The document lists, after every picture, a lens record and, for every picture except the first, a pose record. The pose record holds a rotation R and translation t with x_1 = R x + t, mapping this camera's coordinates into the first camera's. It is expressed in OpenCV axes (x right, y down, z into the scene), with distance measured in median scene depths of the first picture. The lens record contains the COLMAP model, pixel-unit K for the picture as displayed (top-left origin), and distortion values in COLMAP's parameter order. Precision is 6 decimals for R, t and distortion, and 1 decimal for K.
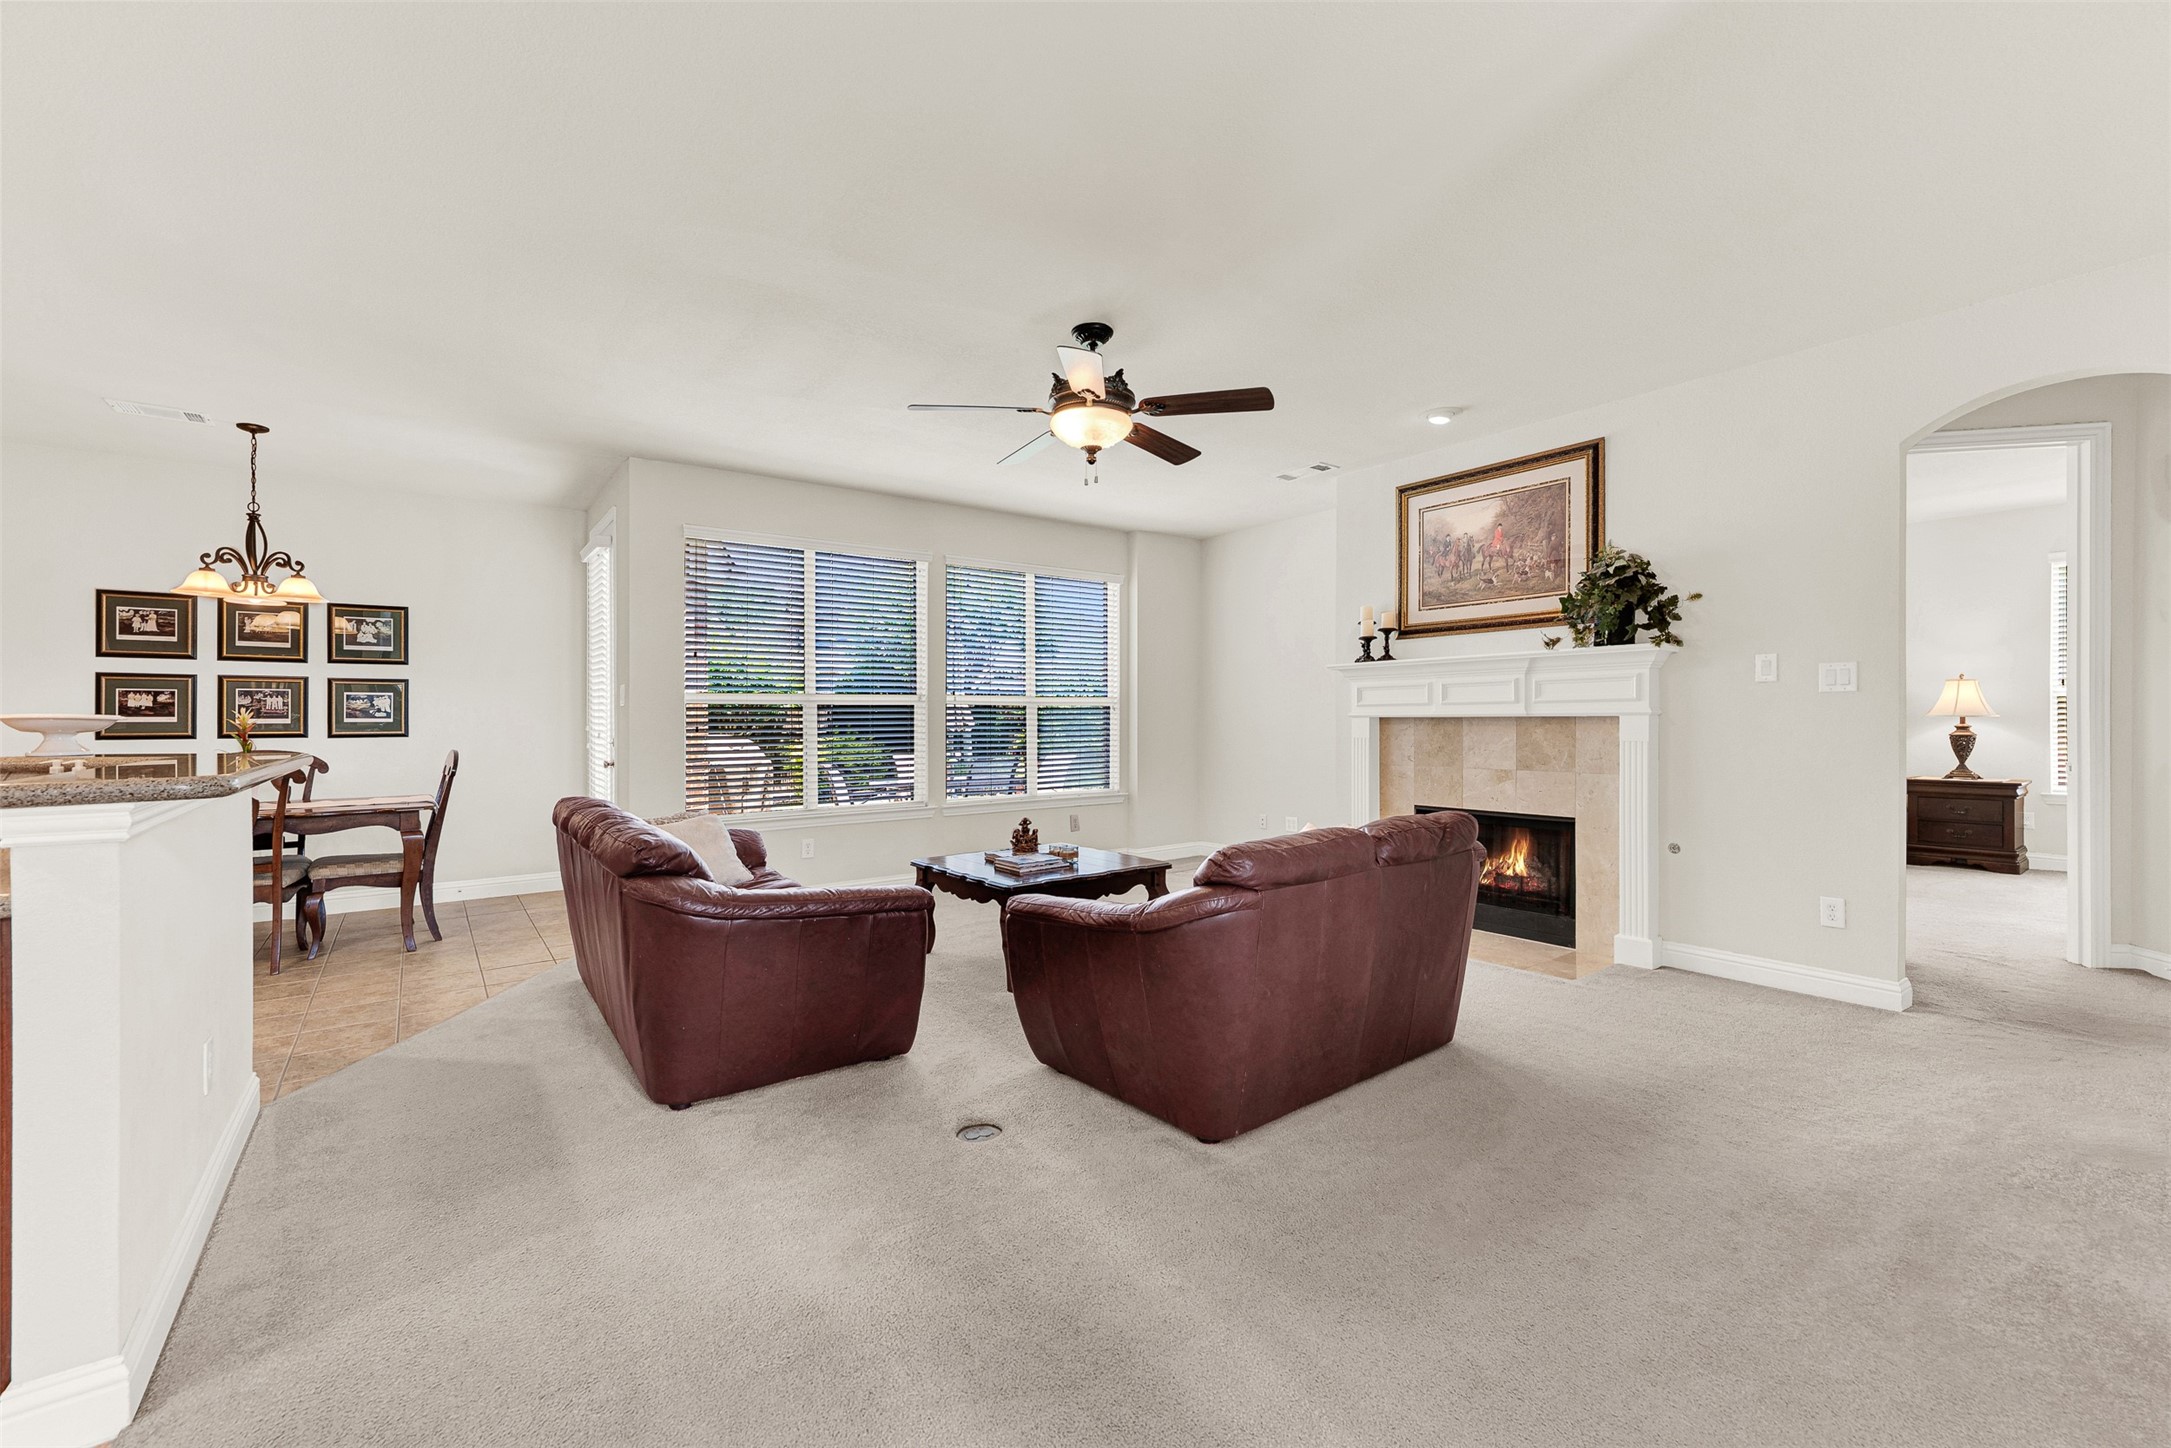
lens RADIAL K [[889.3, 0, 1087.3], [0, 889.3, 715.8], [0, 0, 1]] dist [-0.002545, 0.000884]
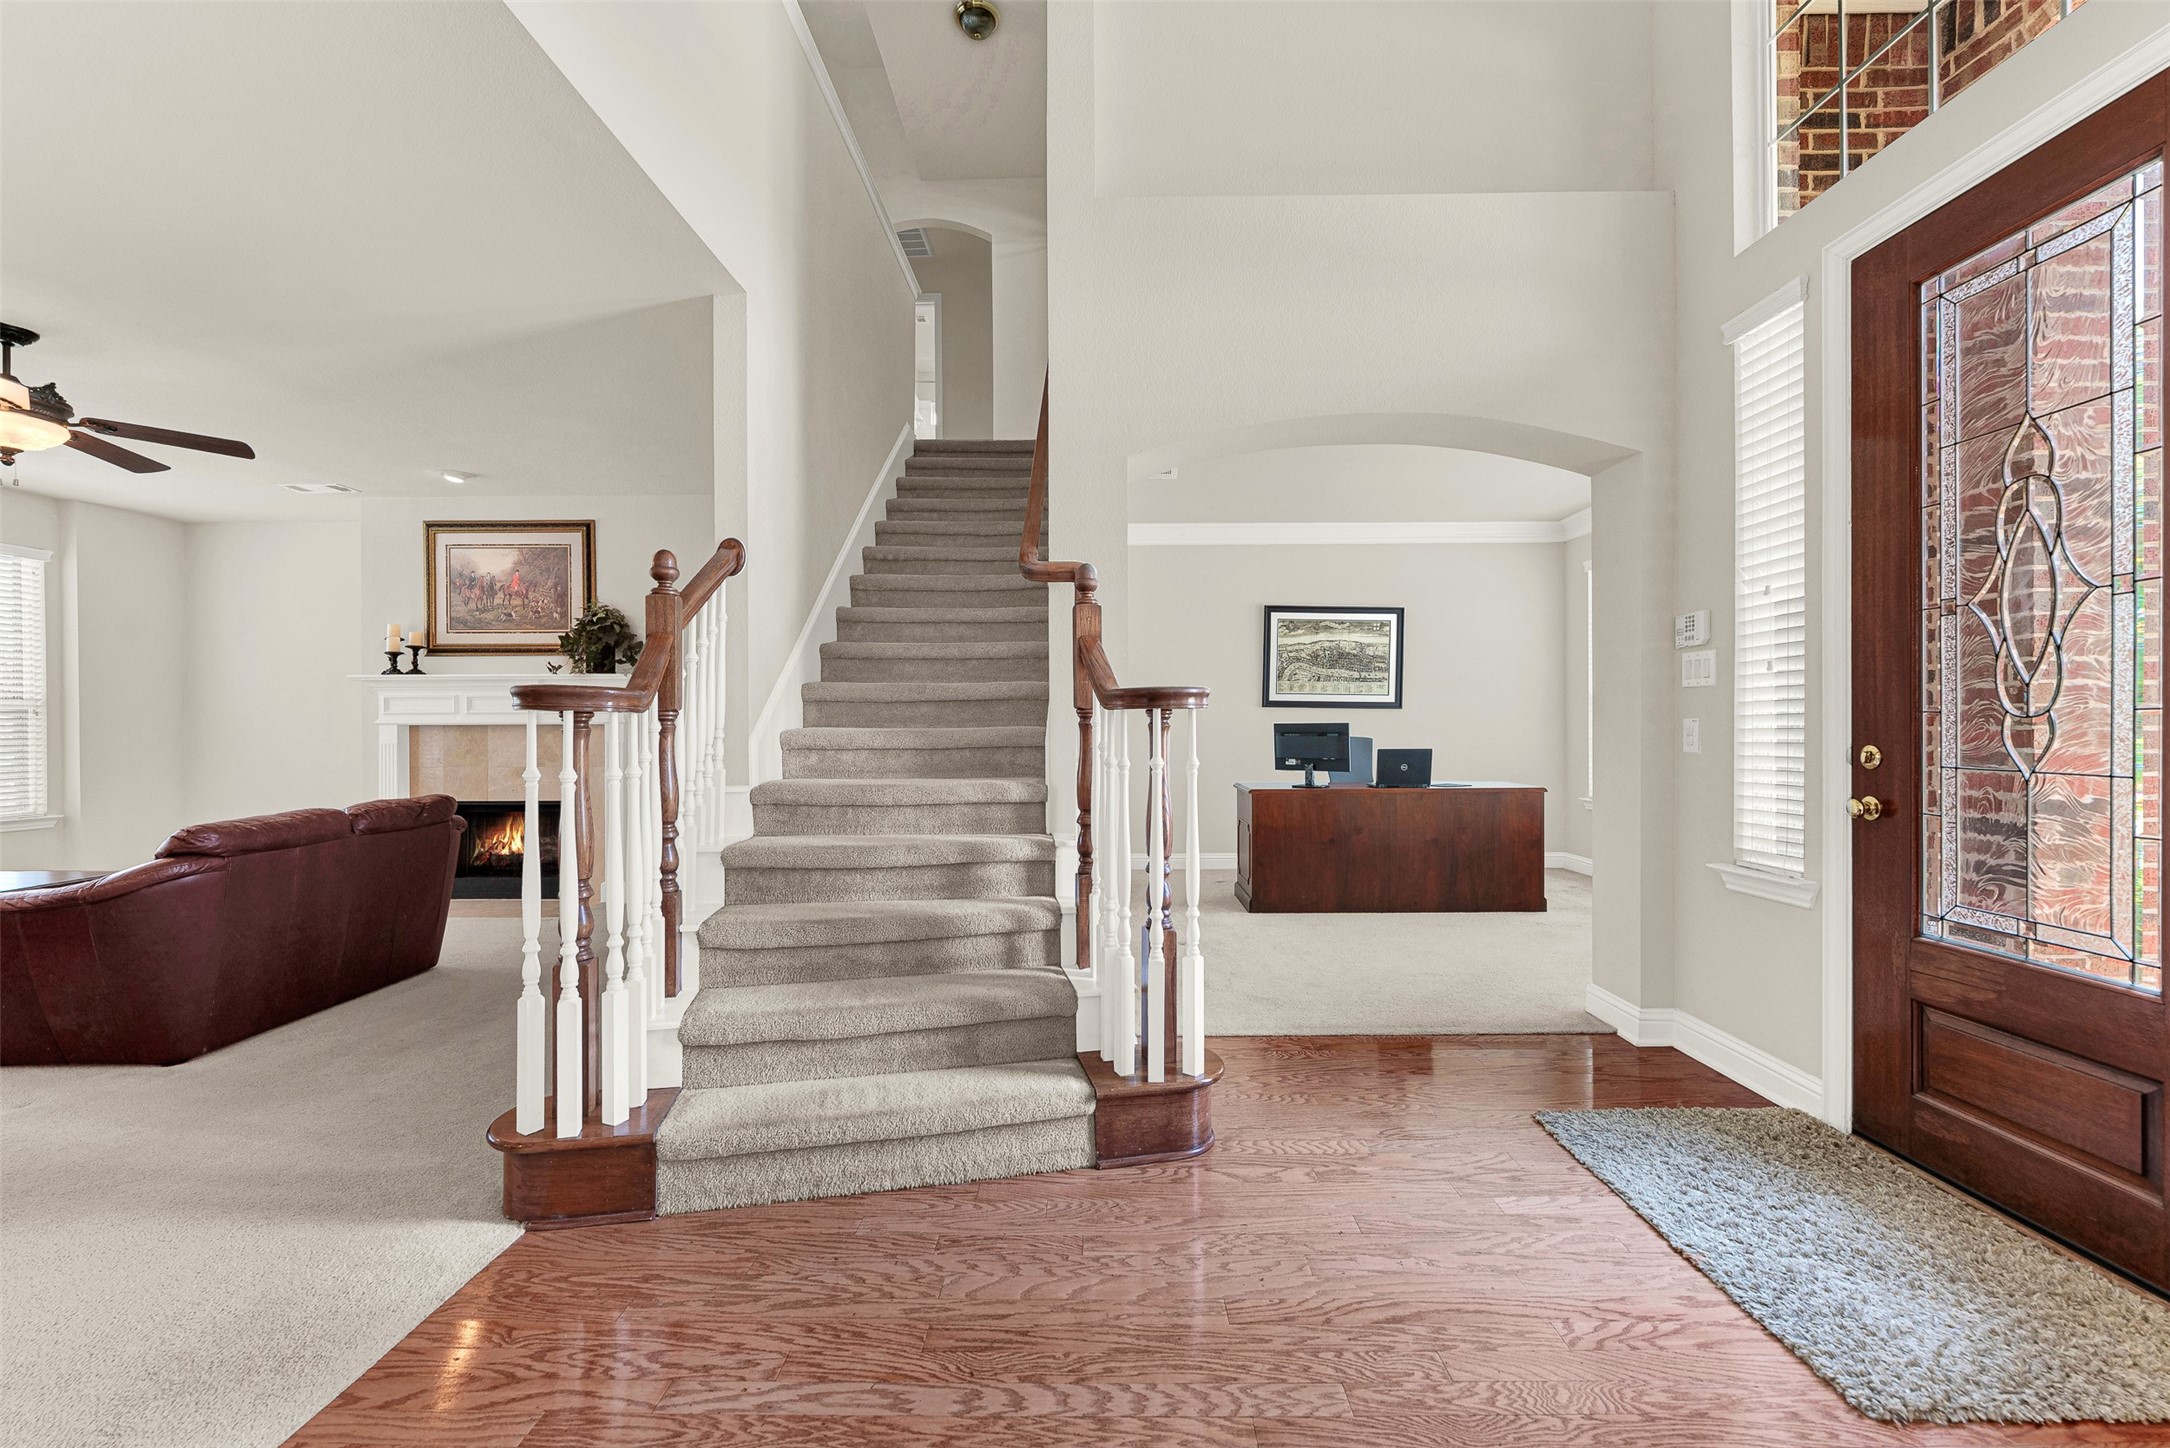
lens RADIAL K [[888.9, 0, 1088.9], [0, 888.9, 740.9], [0, 0, 1]] dist [-0.002545, 0.000884]
pose [[0.616463, -0.011661, 0.787298, -0.023721], [-0.003354, 0.999842, 0.017435, -0.000450], [-0.787377, -0.013388, 0.616326, -0.381635]]
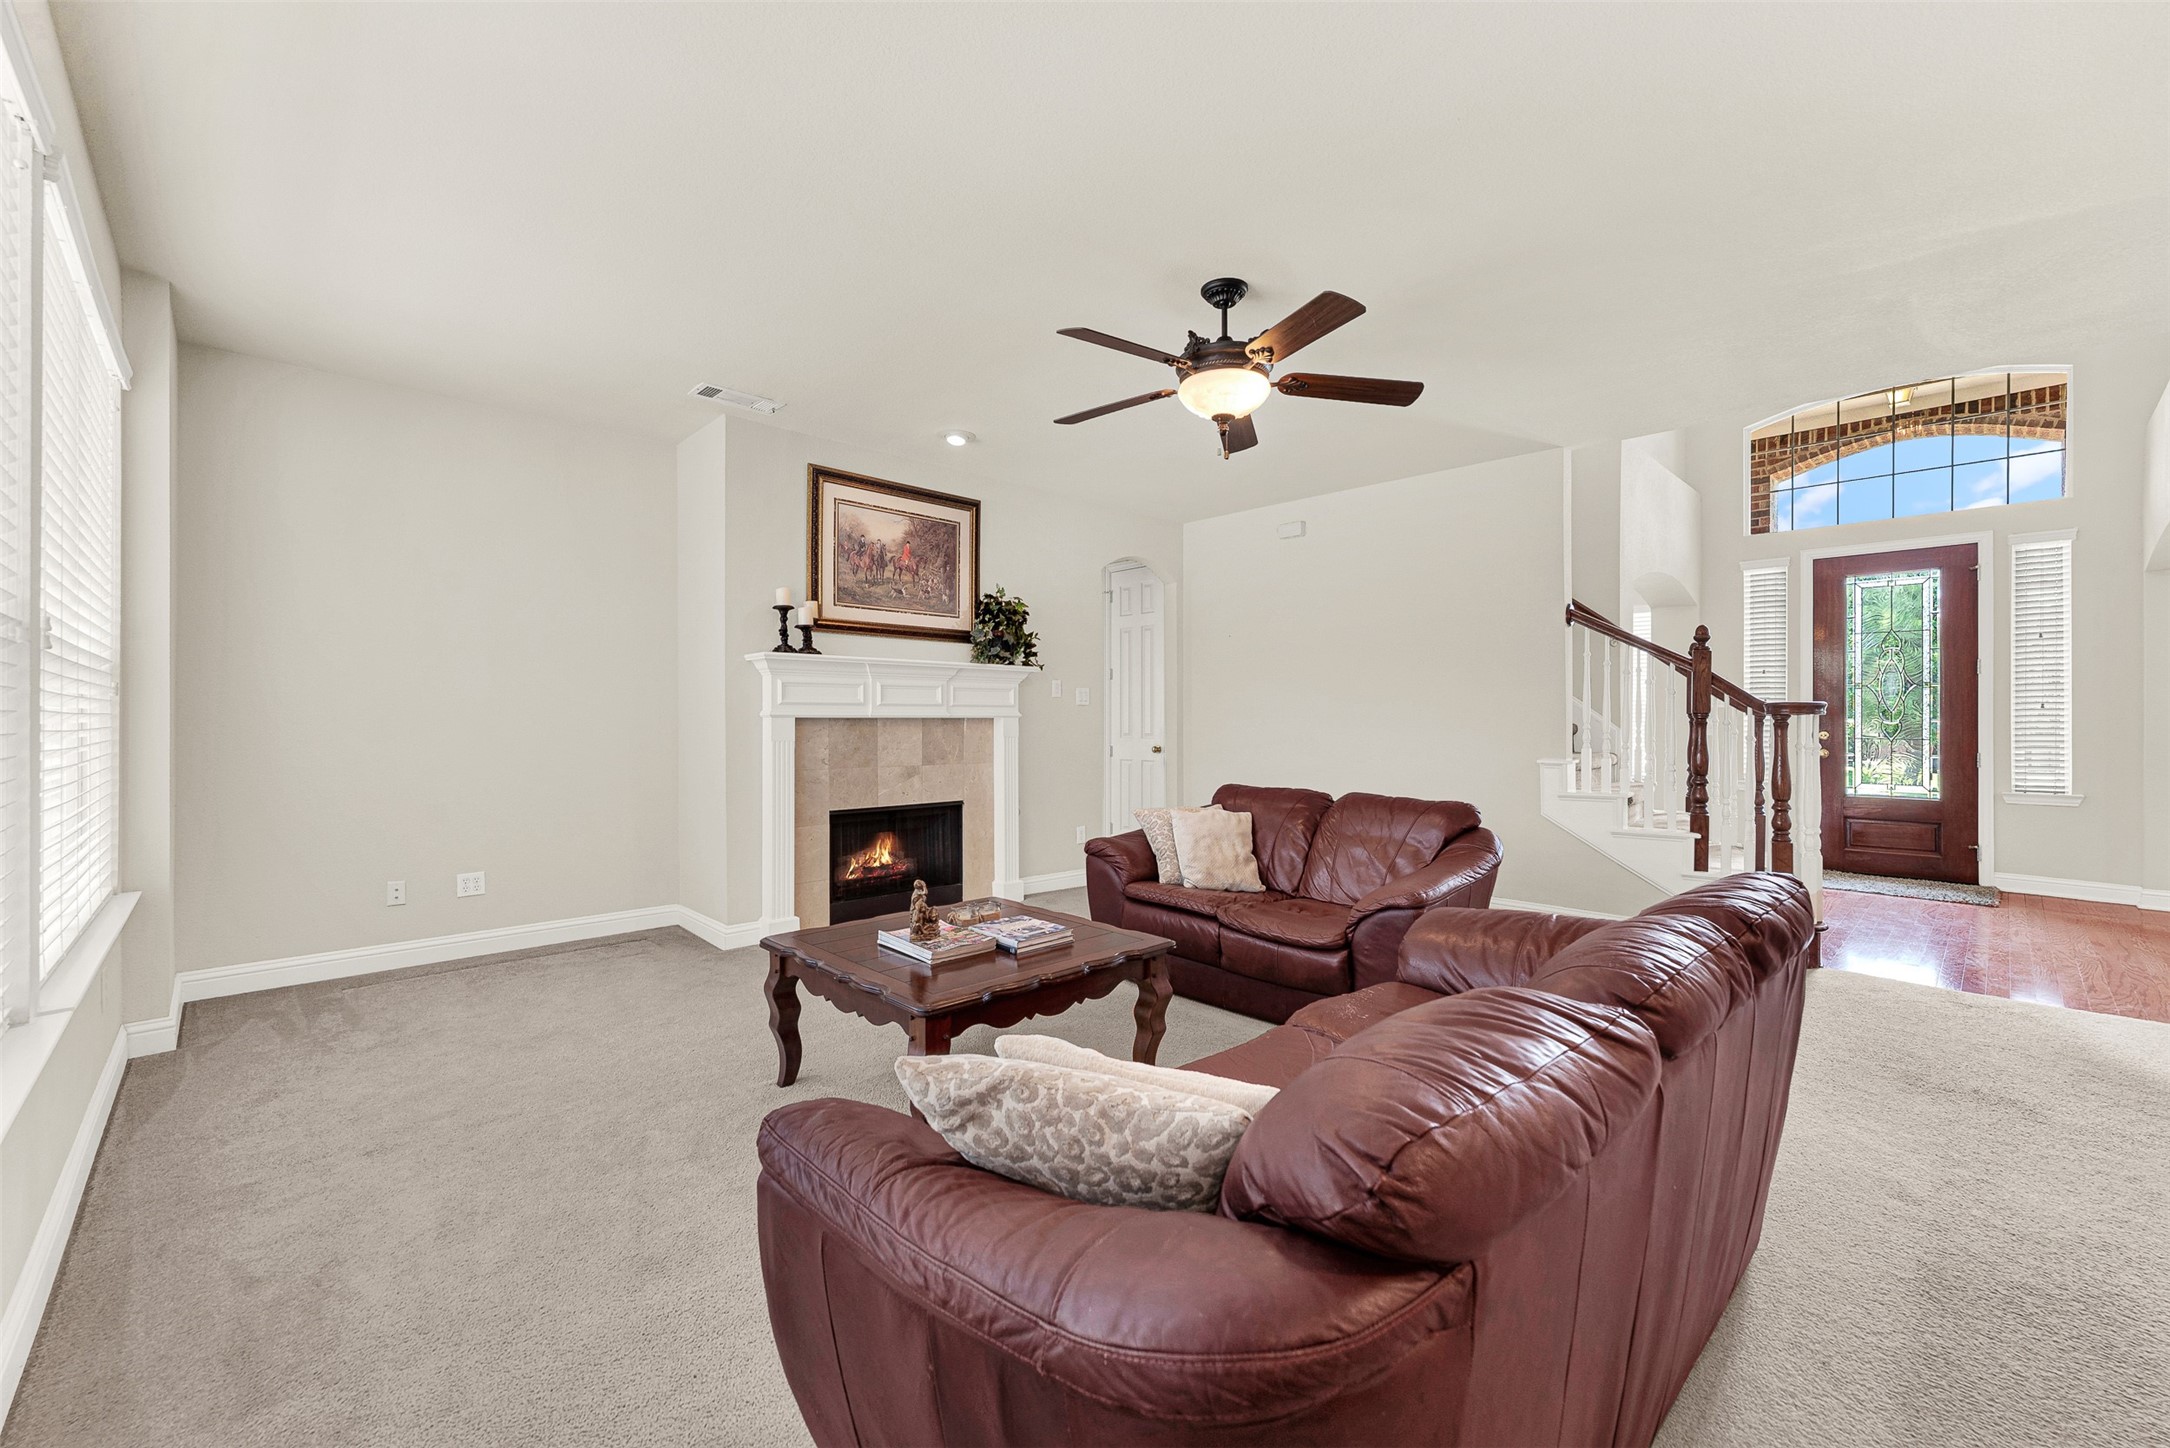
lens RADIAL K [[888.9, 0, 1087.6], [0, 888.9, 712.1], [0, 0, 1]] dist [-0.002545, 0.000884]
pose [[-0.114038, 0.013892, 0.993379, -0.610996], [-0.006875, 0.999867, -0.014771, 0.008168], [-0.993453, -0.008514, -0.113928, 0.859117]]
